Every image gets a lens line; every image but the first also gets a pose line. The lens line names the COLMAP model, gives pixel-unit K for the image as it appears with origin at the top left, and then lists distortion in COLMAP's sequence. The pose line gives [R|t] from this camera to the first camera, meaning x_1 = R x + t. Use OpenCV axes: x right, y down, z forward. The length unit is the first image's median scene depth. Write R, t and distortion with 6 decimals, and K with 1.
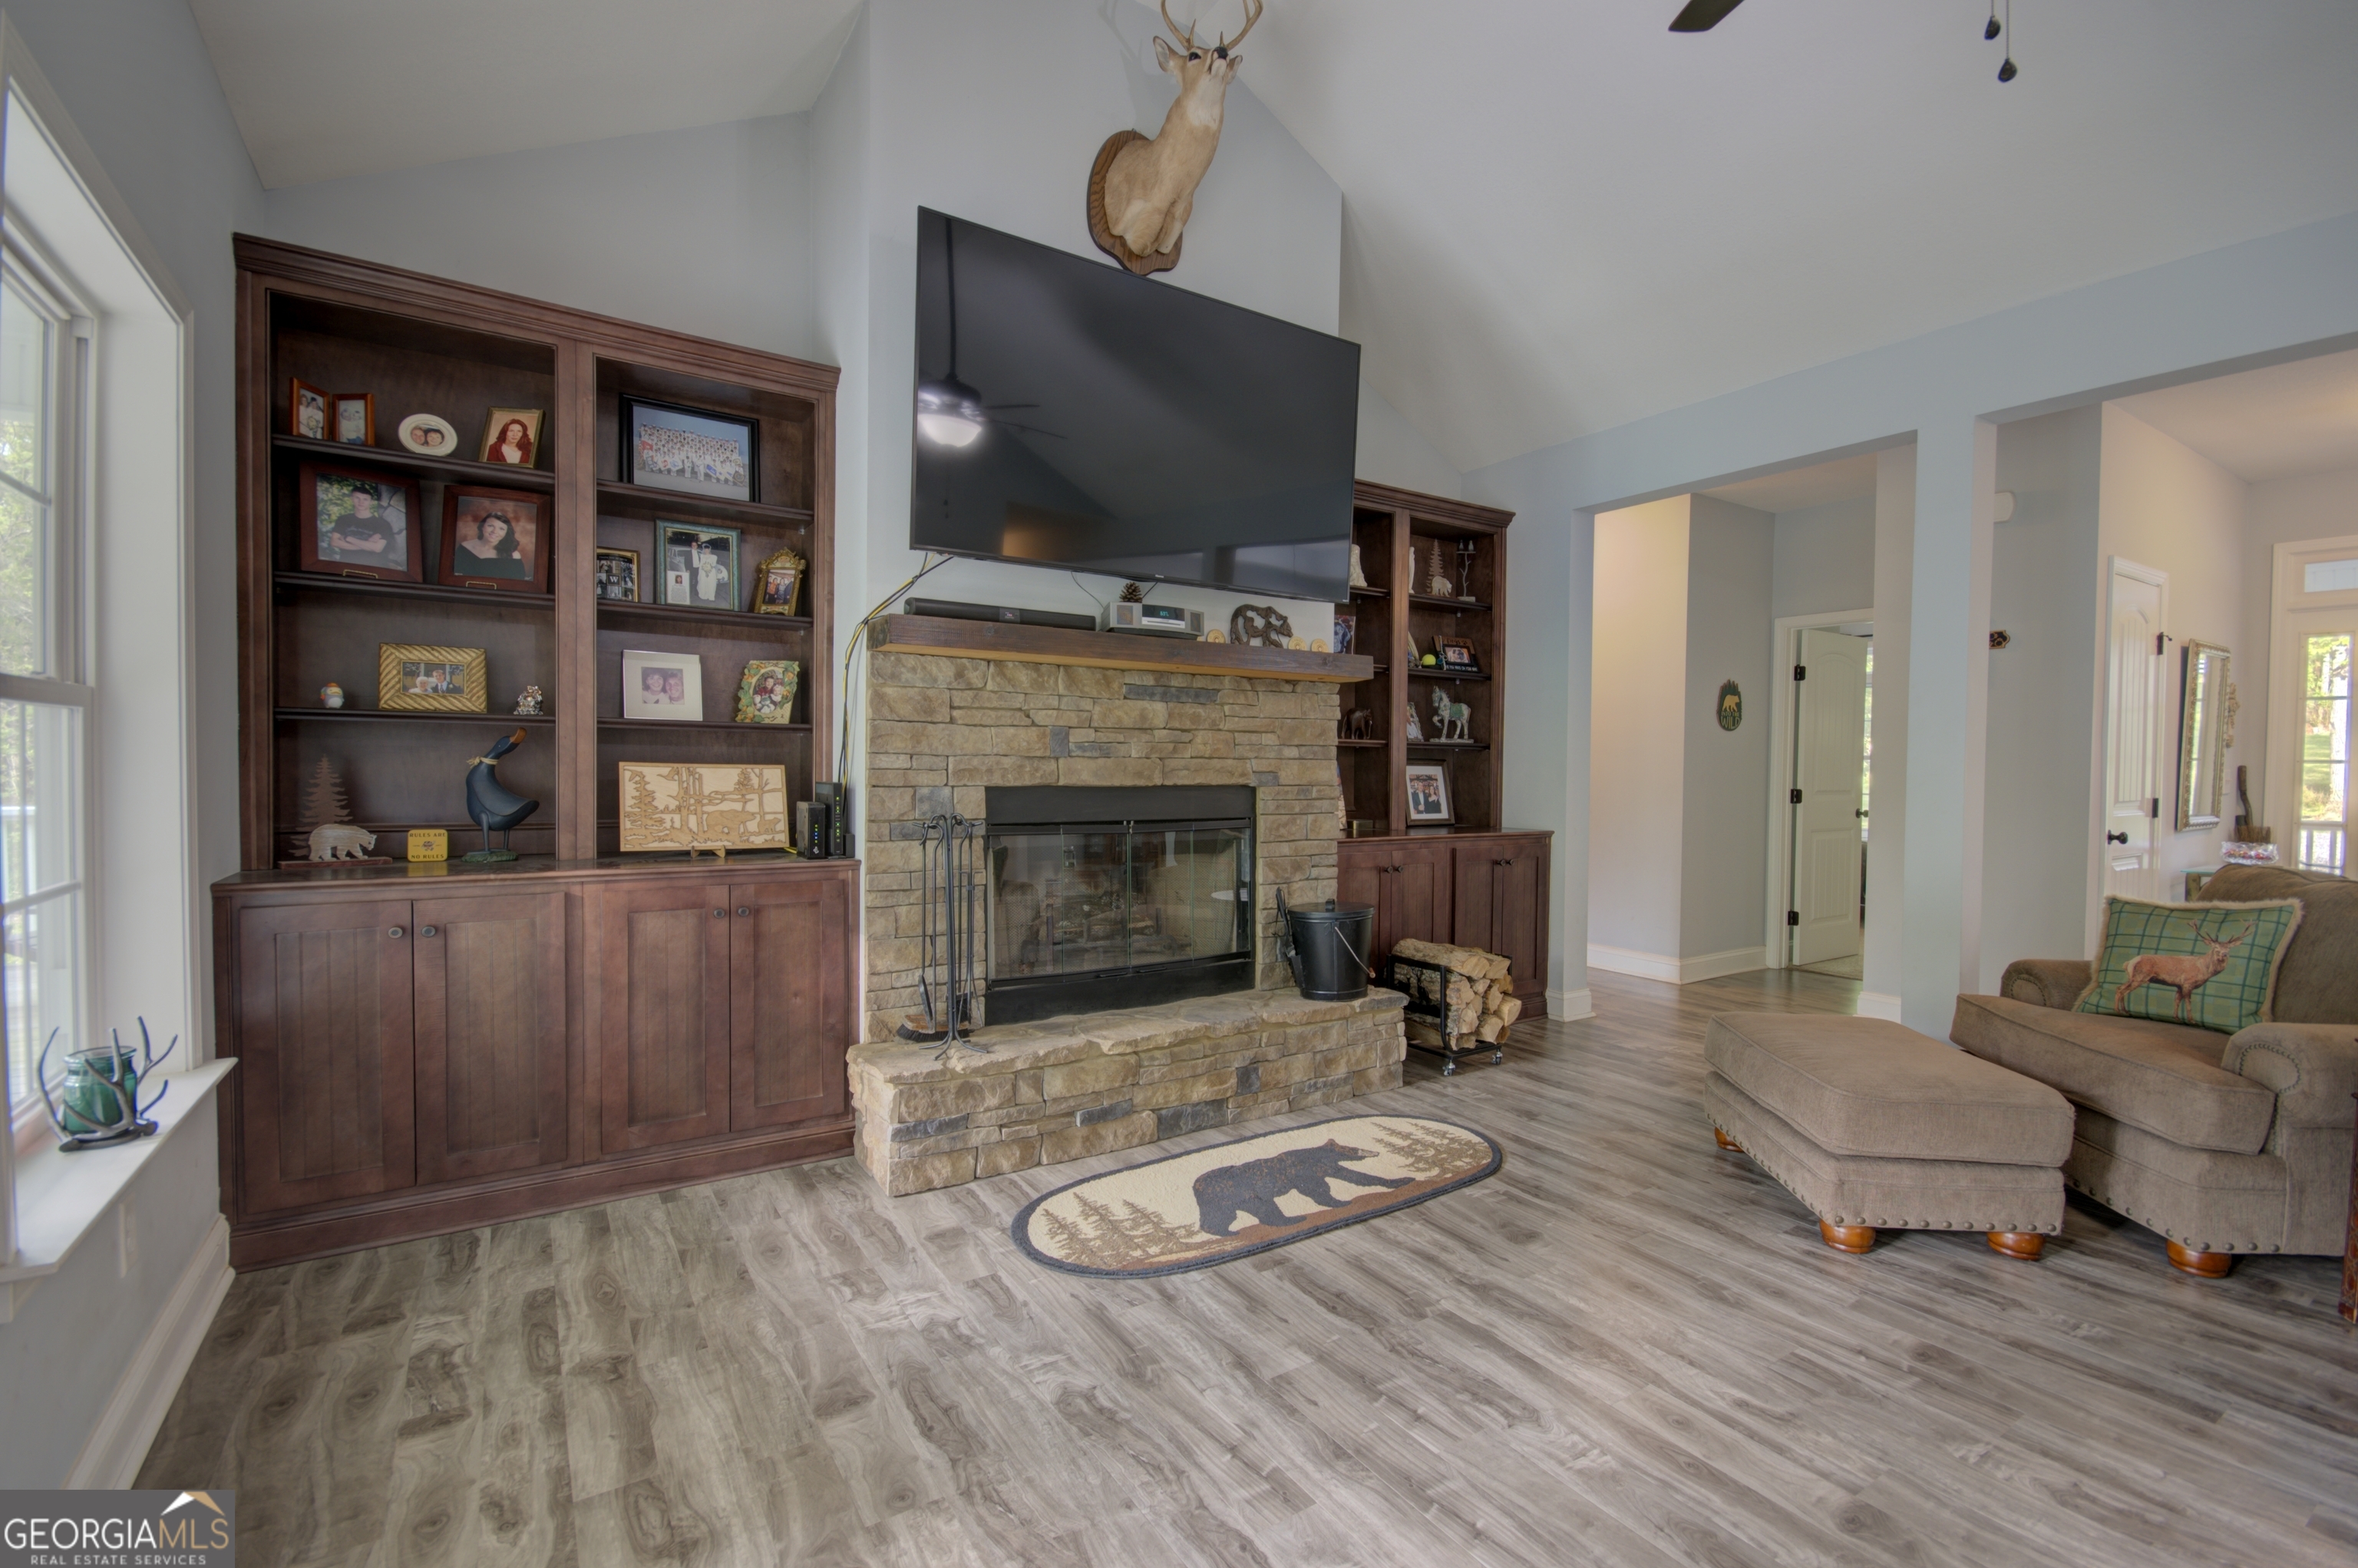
lens RADIAL K [[1027.9, 0, 1185.0], [0, 1027.9, 794.4], [0, 0, 1]] dist [0.000947, 0.000285]
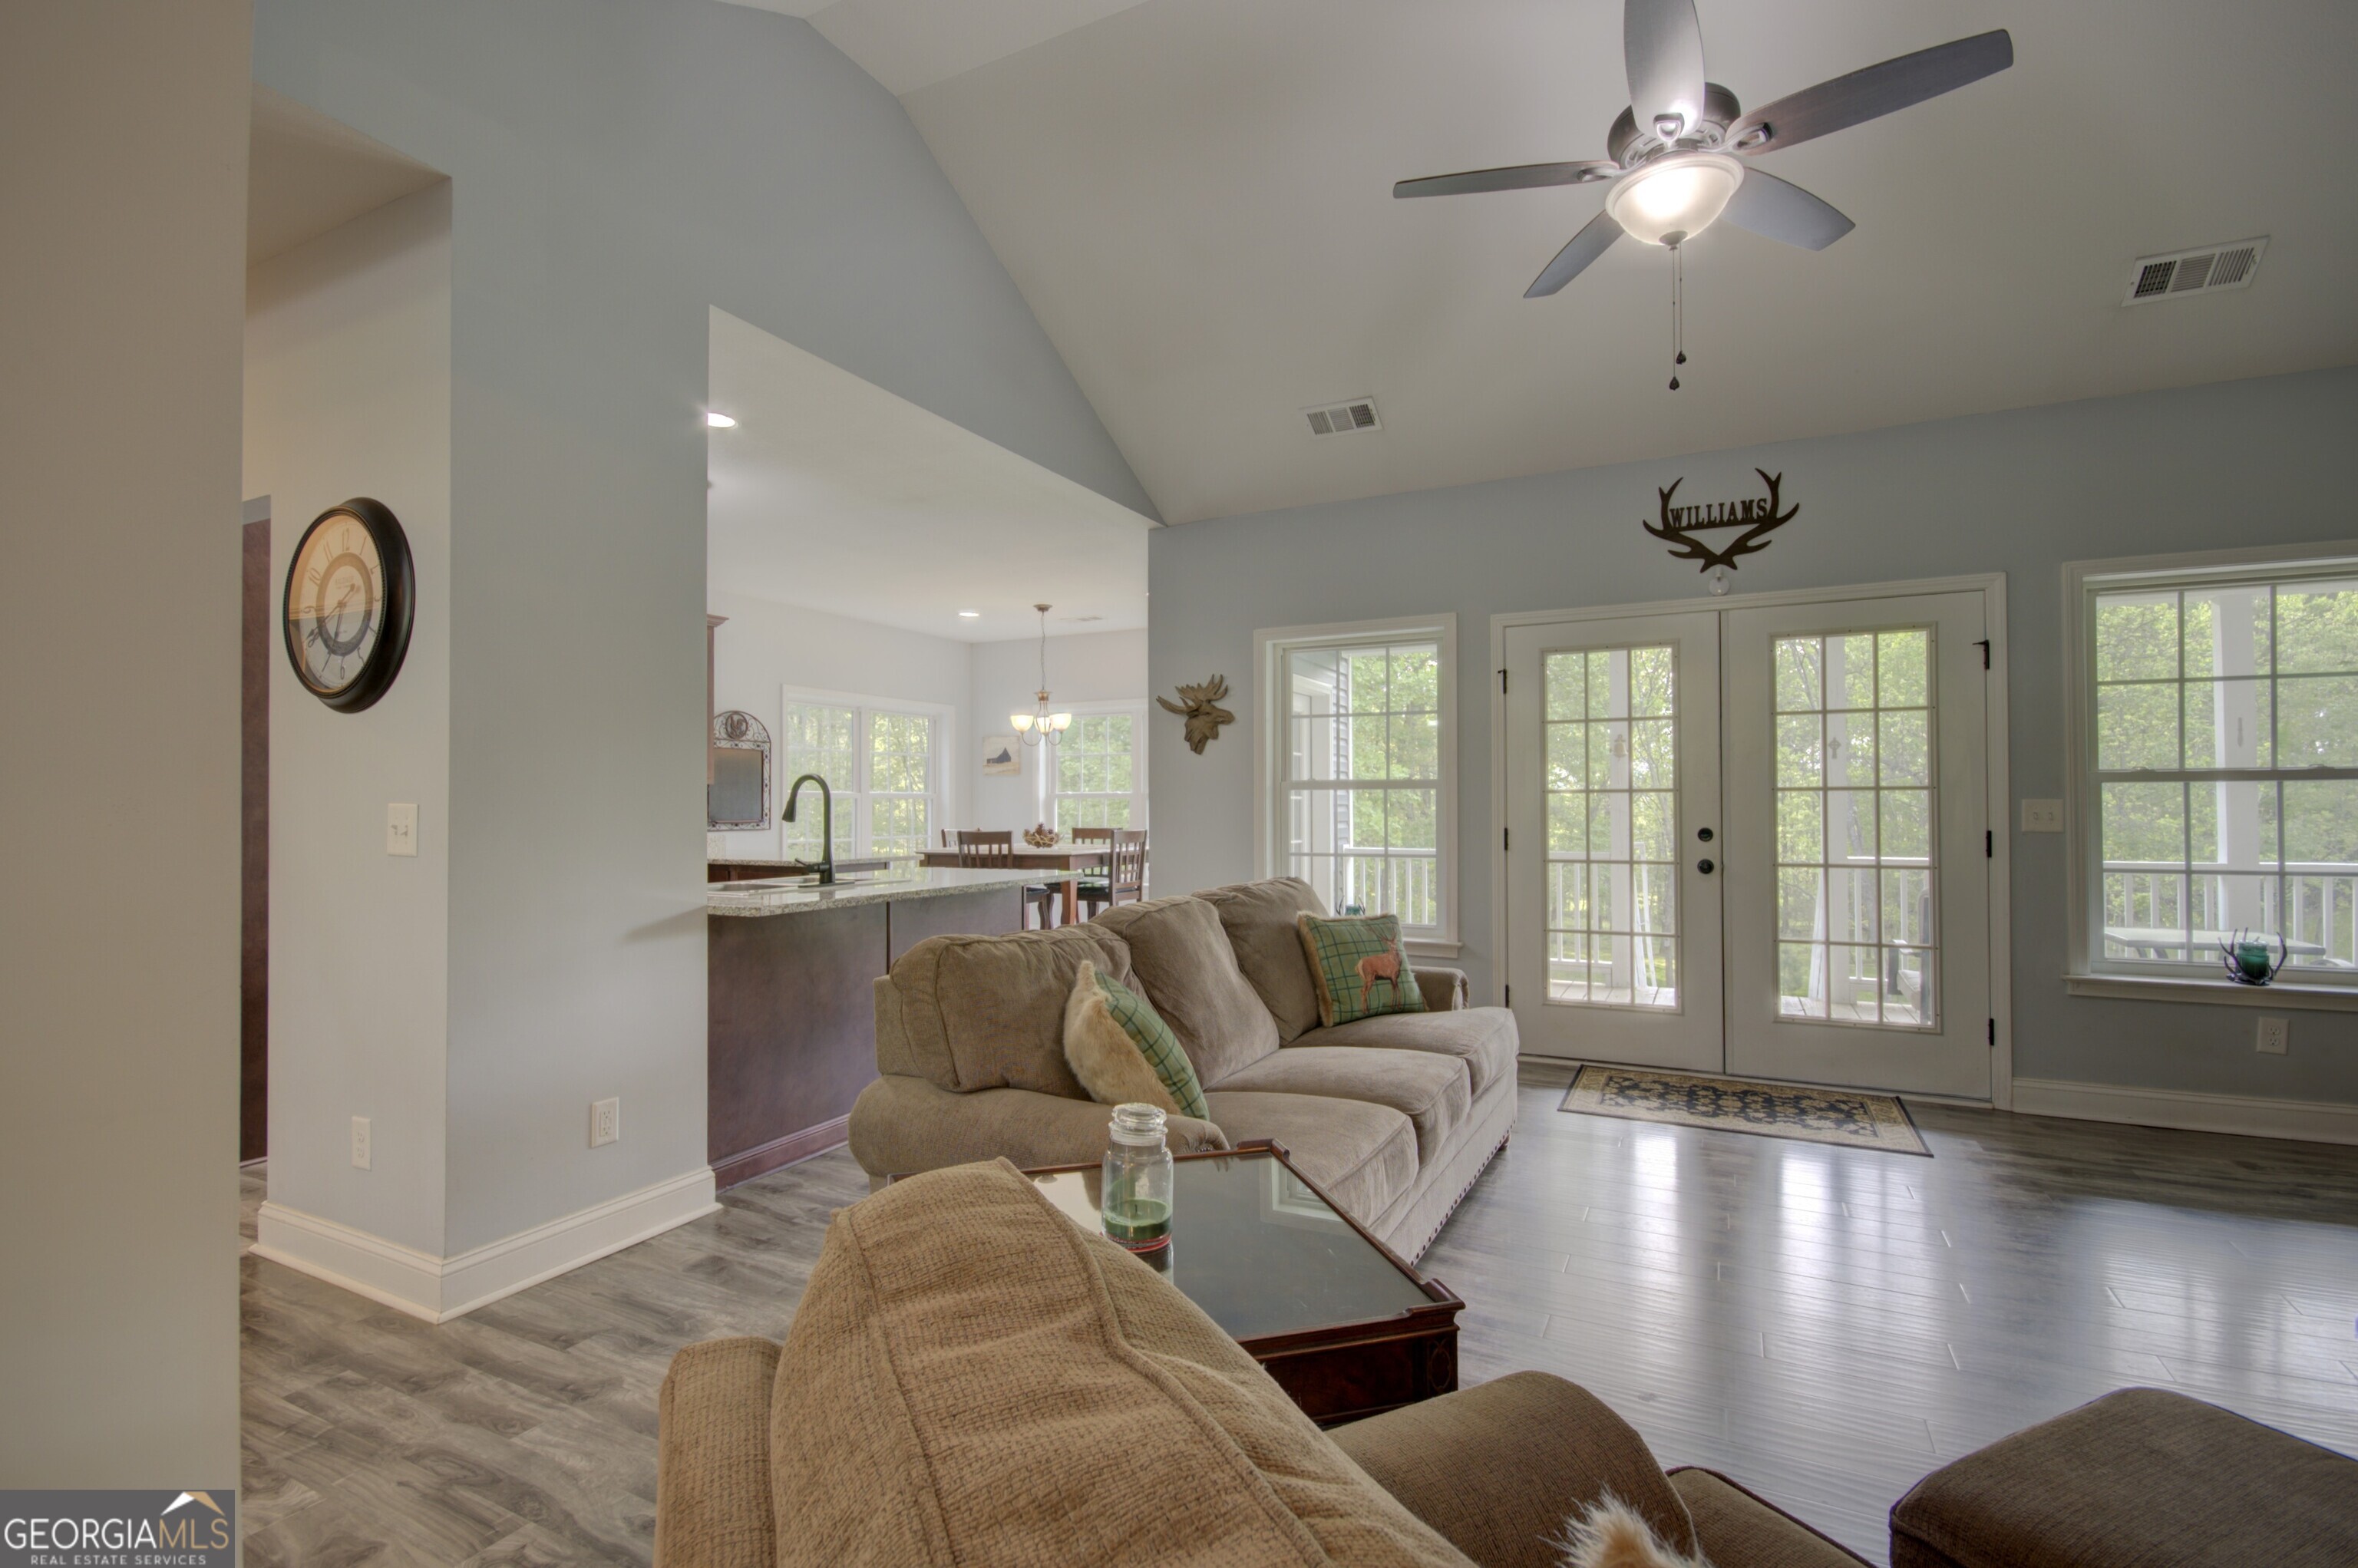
lens RADIAL K [[1068.4, 0, 1189.2], [0, 1068.4, 794.6], [0, 0, 1]] dist [0.000695, 0.000717]
pose [[-0.864062, -0.013066, -0.503216, 1.061990], [-0.019986, 0.999765, 0.008358, -0.017981], [0.502988, 0.017279, -0.864120, 0.953477]]
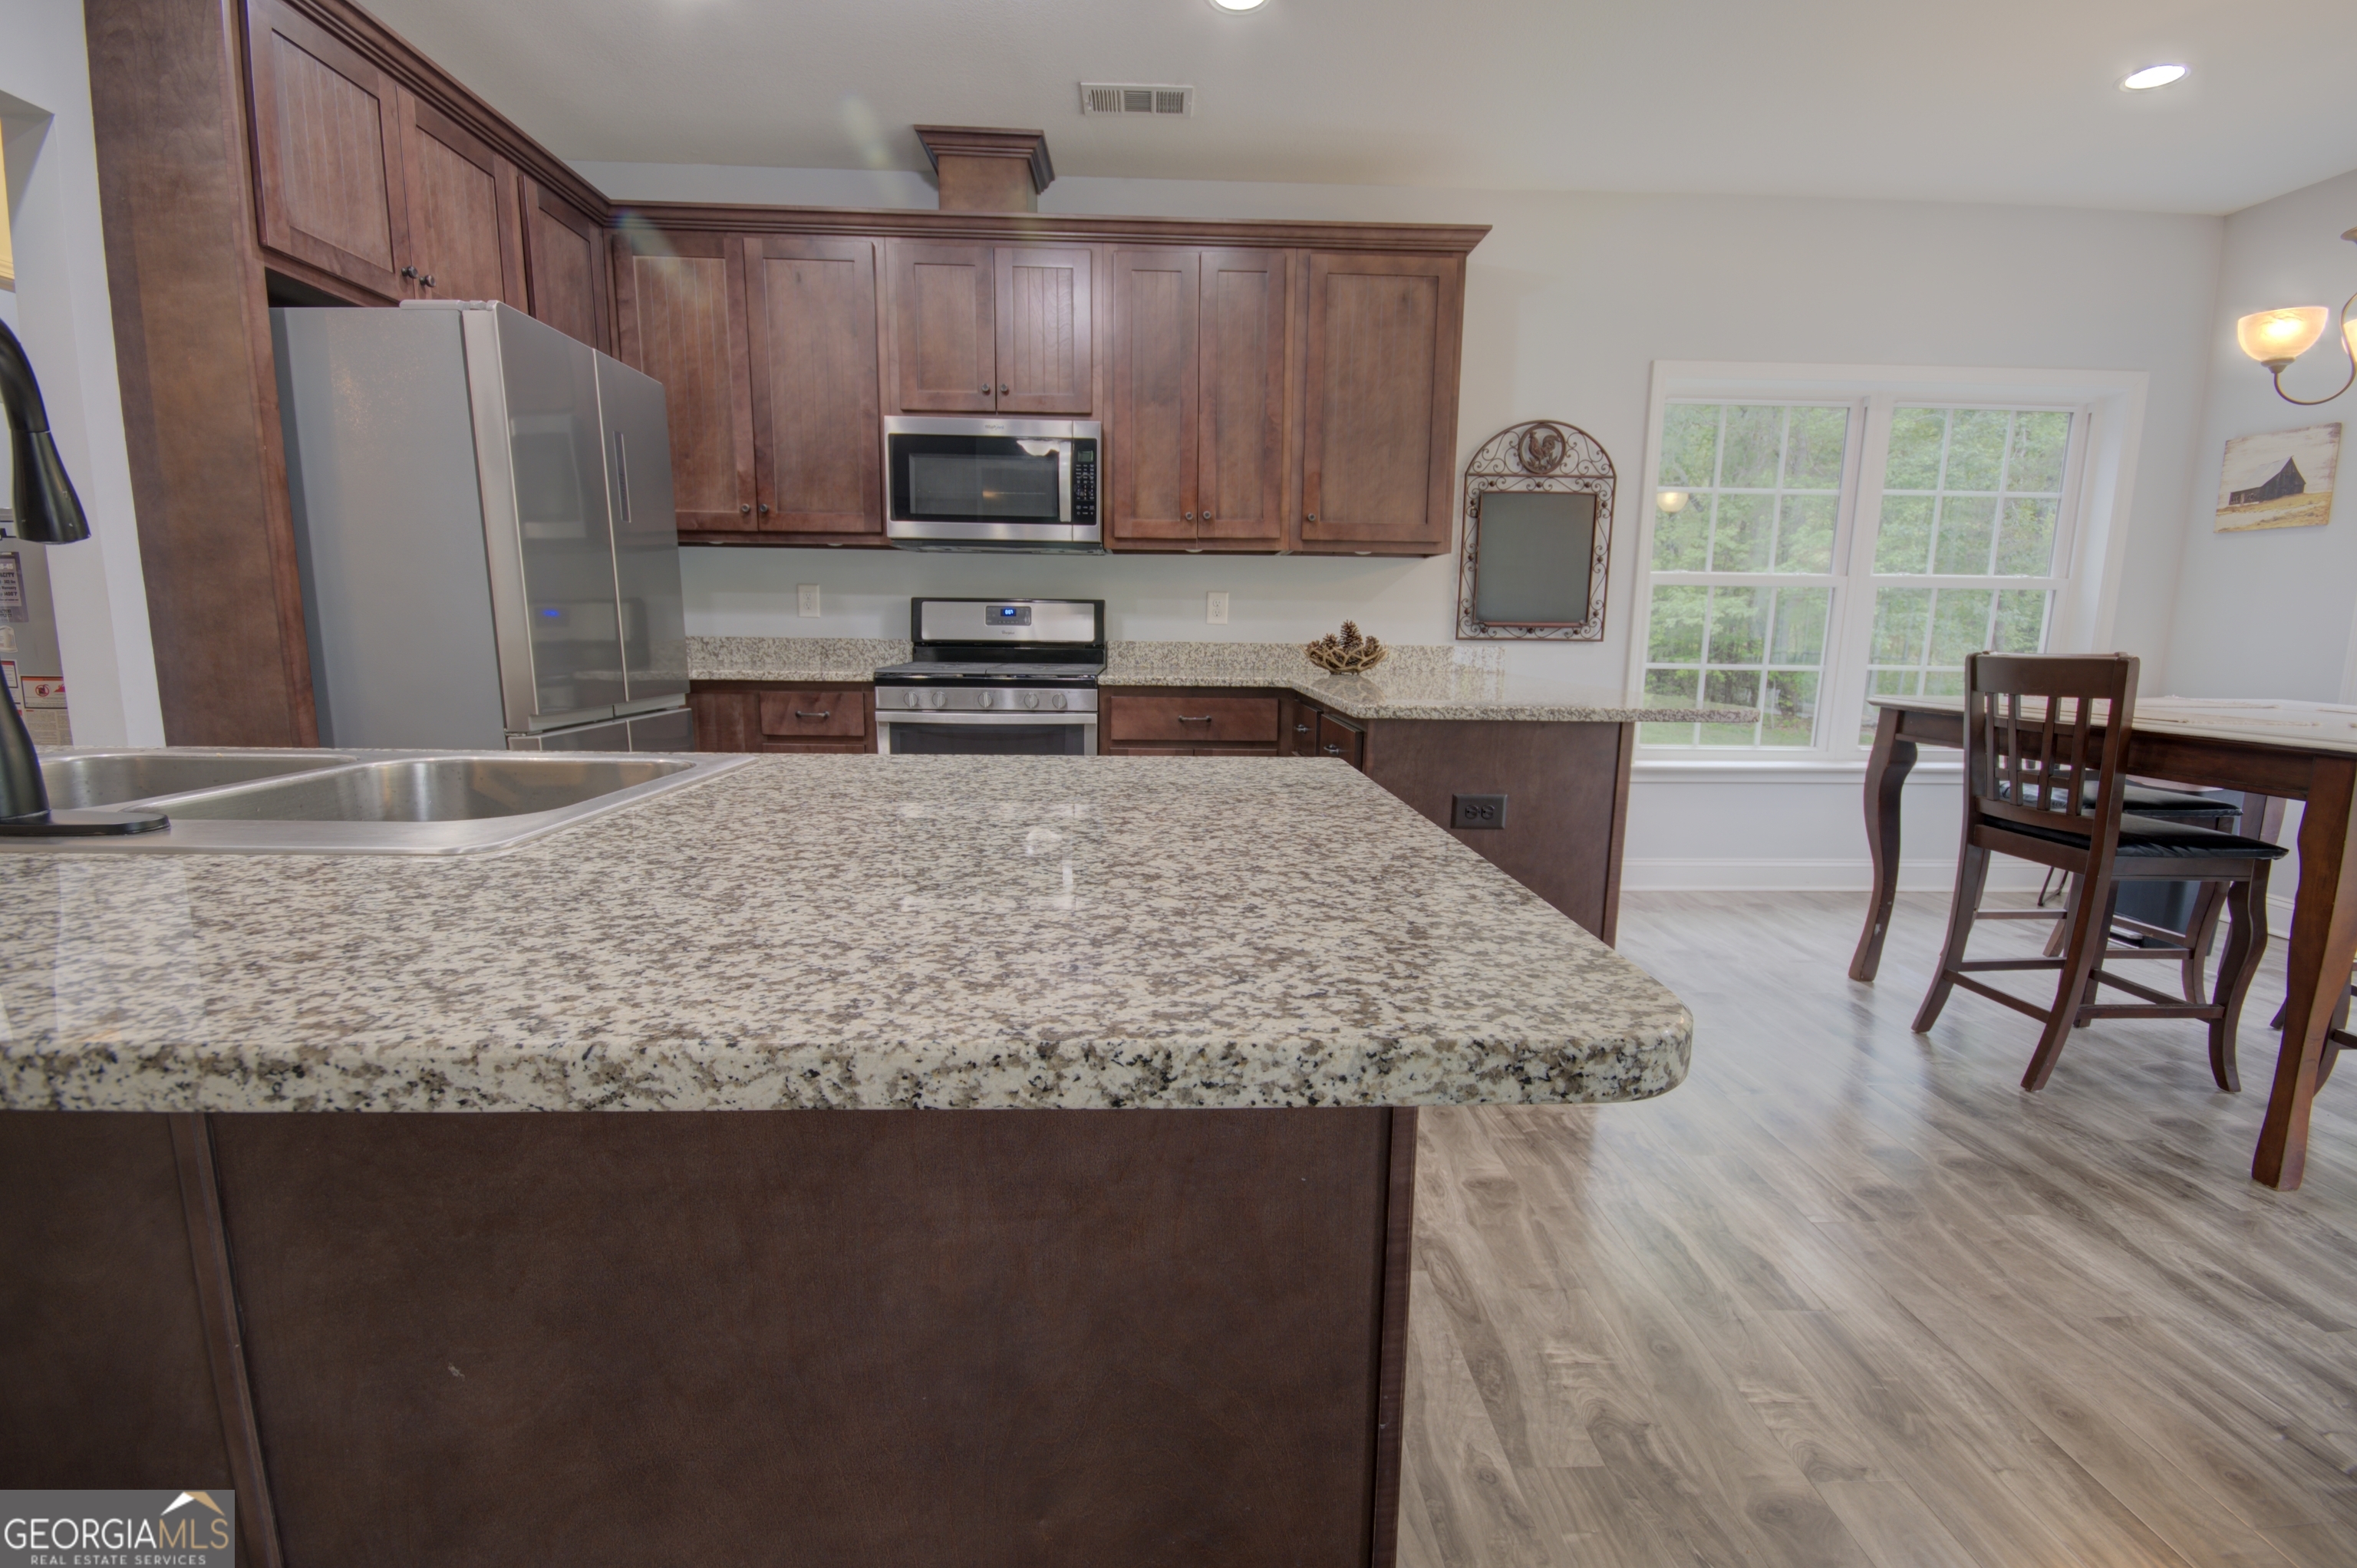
lens RADIAL K [[1027.1, 0, 1185.3], [0, 1027.1, 790.4], [0, 0, 1]] dist [0.015200, -0.013847]
pose [[-0.855091, -0.103583, 0.508025, 0.442193], [-0.006999, 0.982057, 0.188453, 0.043933], [-0.518431, 0.157588, -0.840473, -0.225925]]
